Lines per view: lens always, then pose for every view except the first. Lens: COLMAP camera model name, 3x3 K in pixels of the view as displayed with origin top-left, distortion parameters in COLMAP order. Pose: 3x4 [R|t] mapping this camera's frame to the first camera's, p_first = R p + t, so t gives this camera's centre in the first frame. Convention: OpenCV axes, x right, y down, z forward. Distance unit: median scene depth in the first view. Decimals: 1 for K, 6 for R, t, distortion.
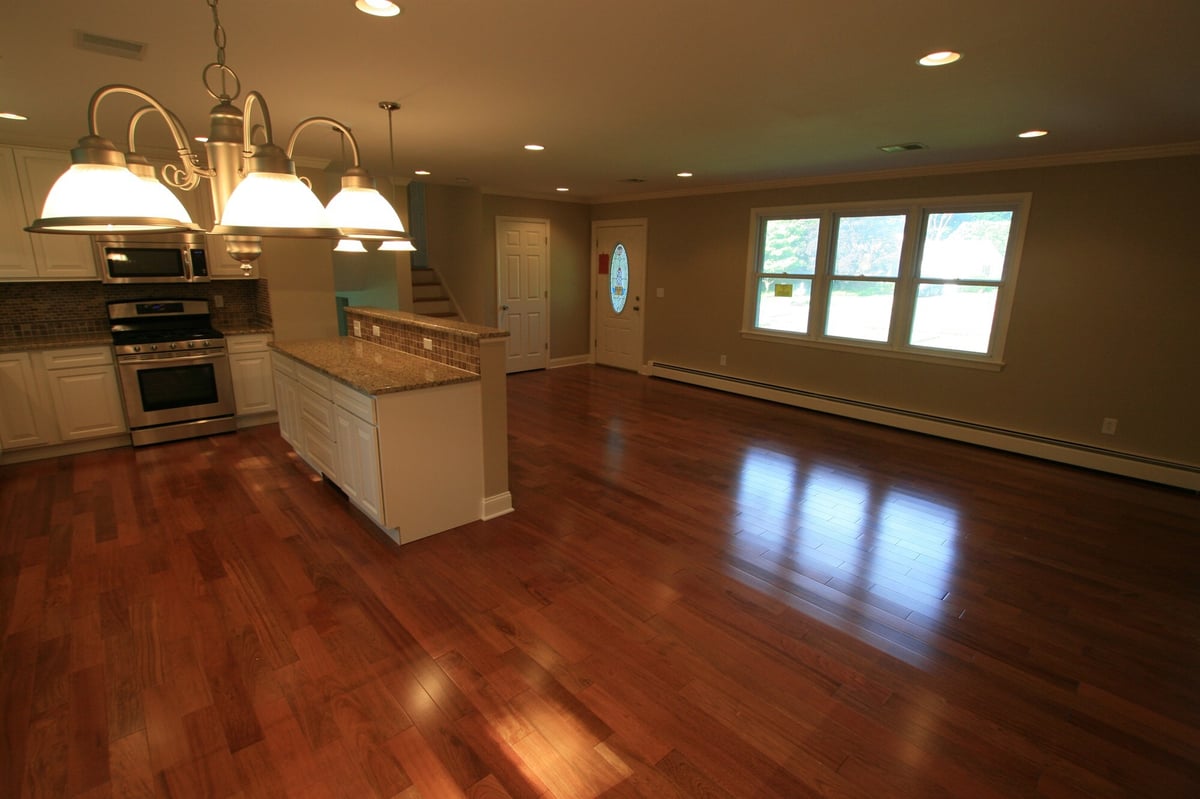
lens RADIAL K [[560.6, 0, 596.1], [0, 560.6, 402.7], [0, 0, 1]] dist [-0.032140, 0.003495]
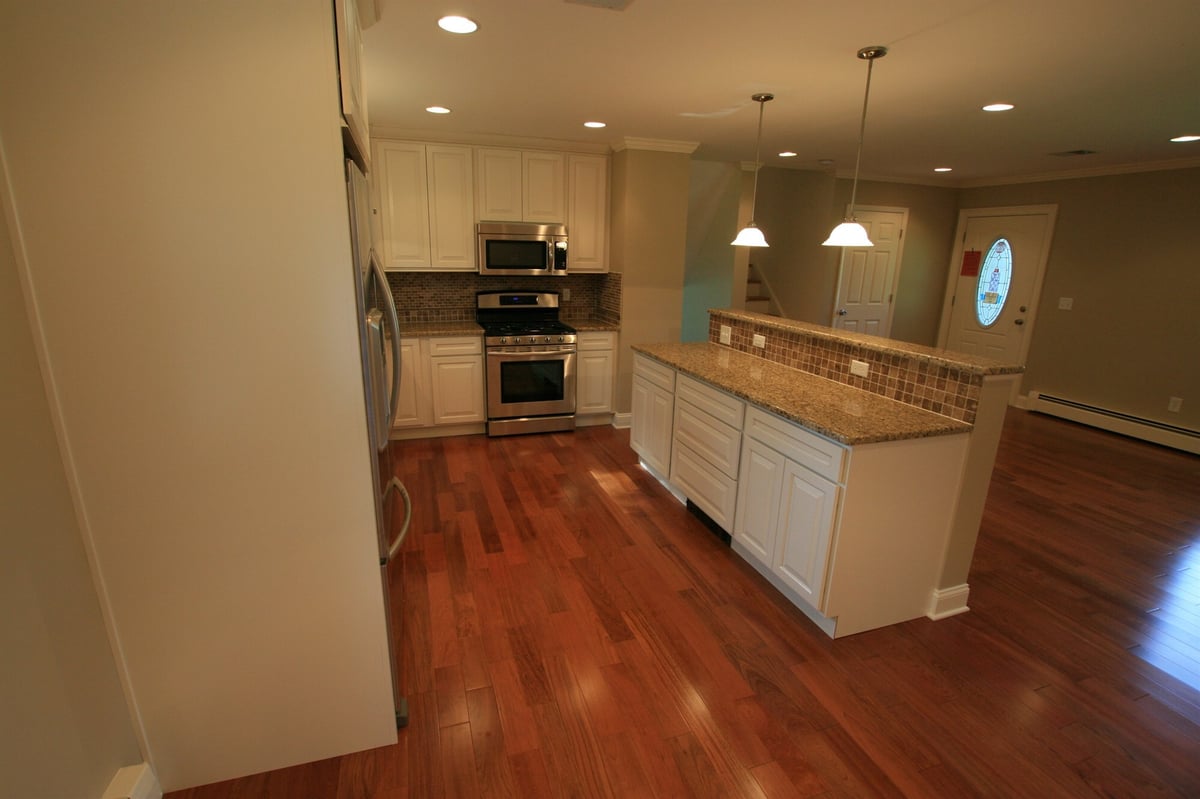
lens RADIAL K [[560.6, 0, 594.9], [0, 560.6, 402.4], [0, 0, 1]] dist [-0.032140, 0.003495]
pose [[0.914386, 0.108559, -0.390018, -0.304141], [-0.104359, 0.994024, 0.032012, -0.041002], [0.391162, 0.011430, 0.920251, 0.140686]]
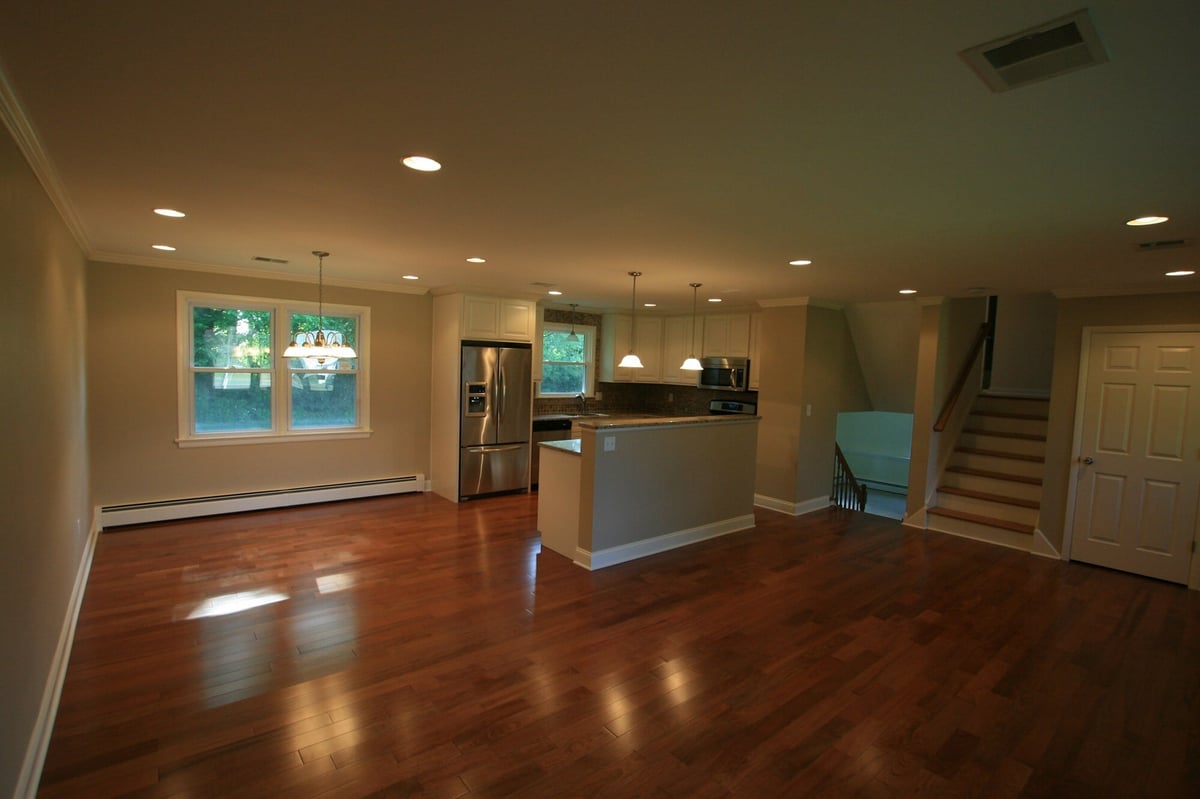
lens RADIAL K [[560.6, 0, 591.4], [0, 560.6, 409.4], [0, 0, 1]] dist [-0.032140, 0.003495]
pose [[-0.053254, 0.062974, -0.996593, 0.943984], [-0.280047, 0.957018, 0.075438, -0.213922], [0.958508, 0.283110, -0.033329, 0.844266]]
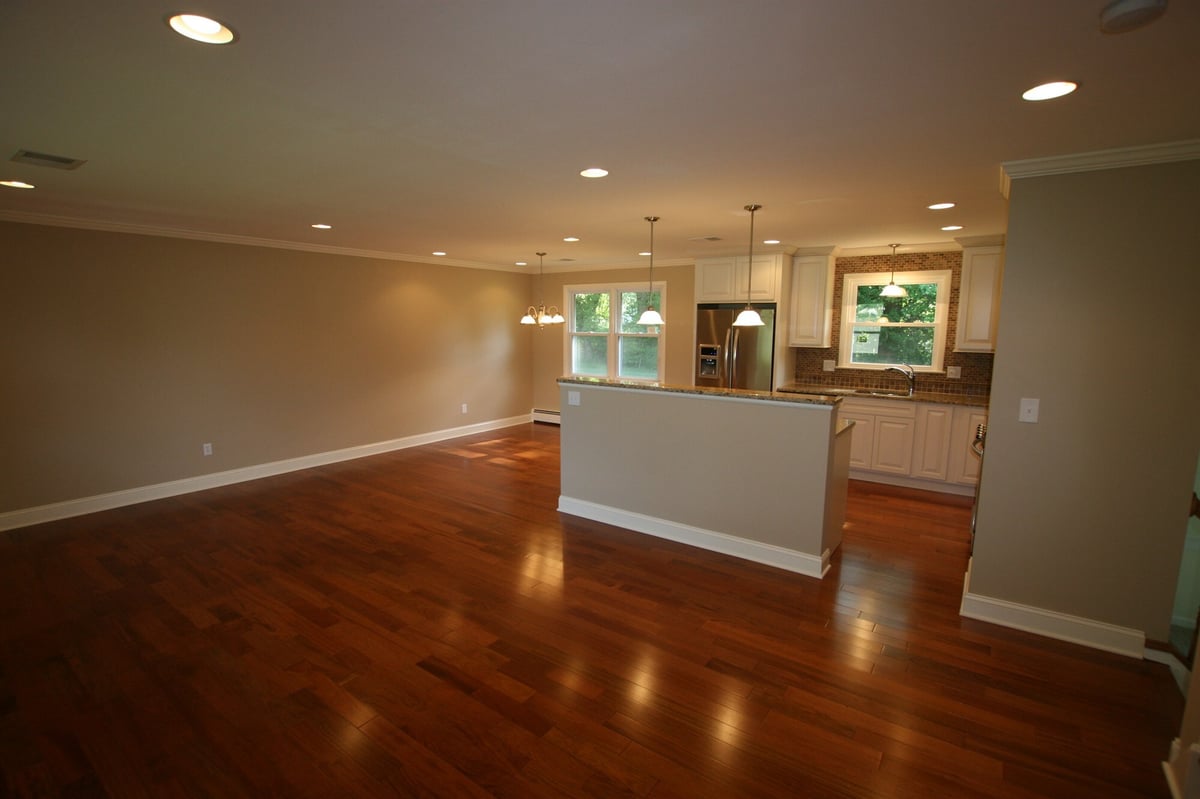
lens RADIAL K [[560.6, 0, 590.4], [0, 560.6, 401.7], [0, 0, 1]] dist [-0.032140, 0.003495]
pose [[-0.979427, 0.007450, -0.201662, 0.038752], [-0.069685, 0.925359, 0.372631, -0.503389], [0.189386, 0.379018, -0.905803, 1.921120]]
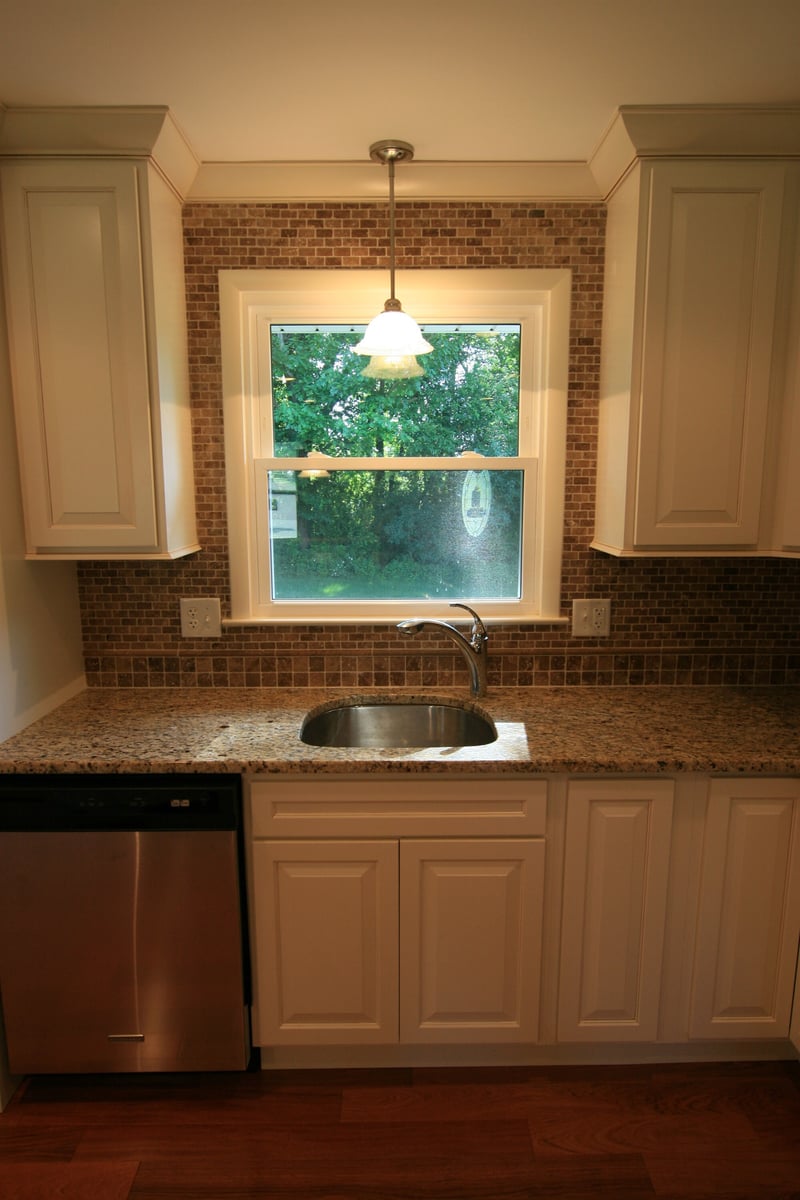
lens RADIAL K [[742.0, 0, 402.5], [0, 742.0, 608.6], [0, 0, 1]] dist [-0.014167, 0.006723]
pose [[-0.662853, 0.112848, -0.740197, -0.627891], [-0.192152, 0.929831, 0.313833, -0.271853], [0.723673, 0.350255, -0.594658, 1.024808]]
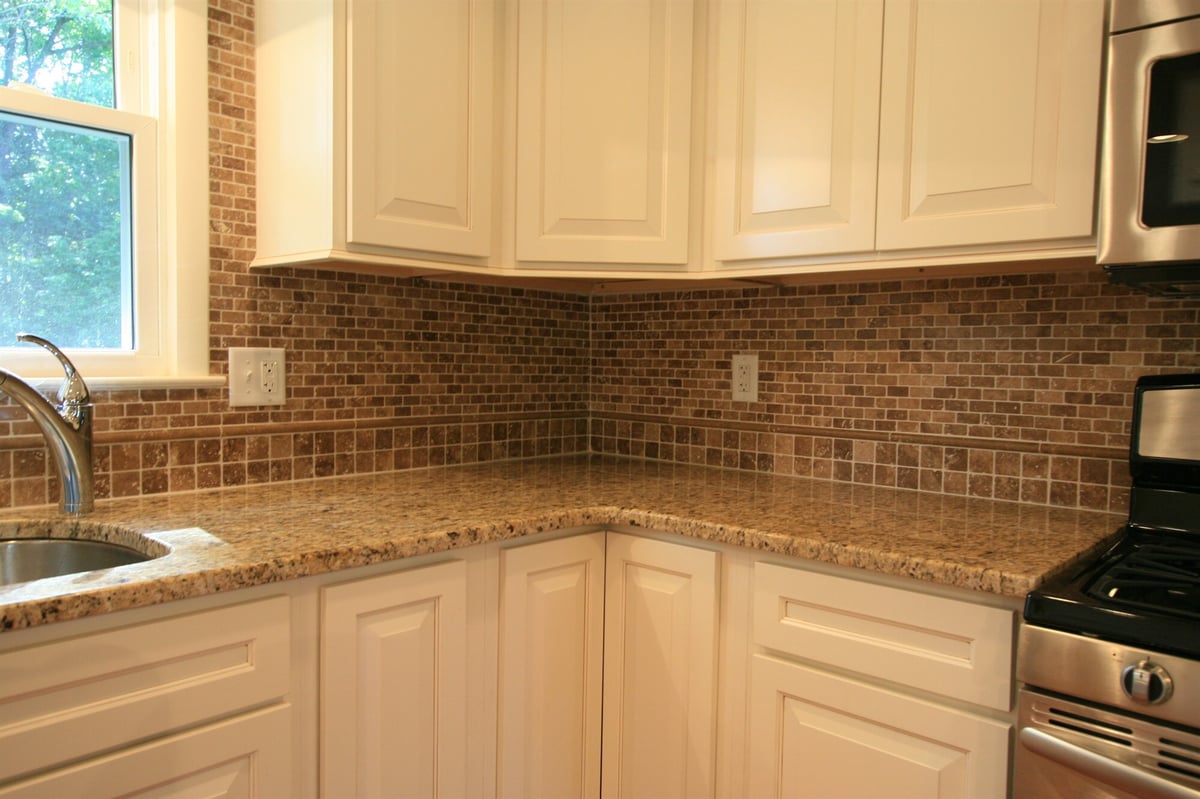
lens RADIAL K [[871.1, 0, 597.1], [0, 871.1, 400.1], [0, 0, 1]] dist [0.000827, 0.010339]
pose [[0.090261, 0.037256, -0.995221, -0.695527], [-0.259856, 0.965566, 0.012578, -0.149794], [0.961420, 0.257479, 0.096834, 0.915112]]
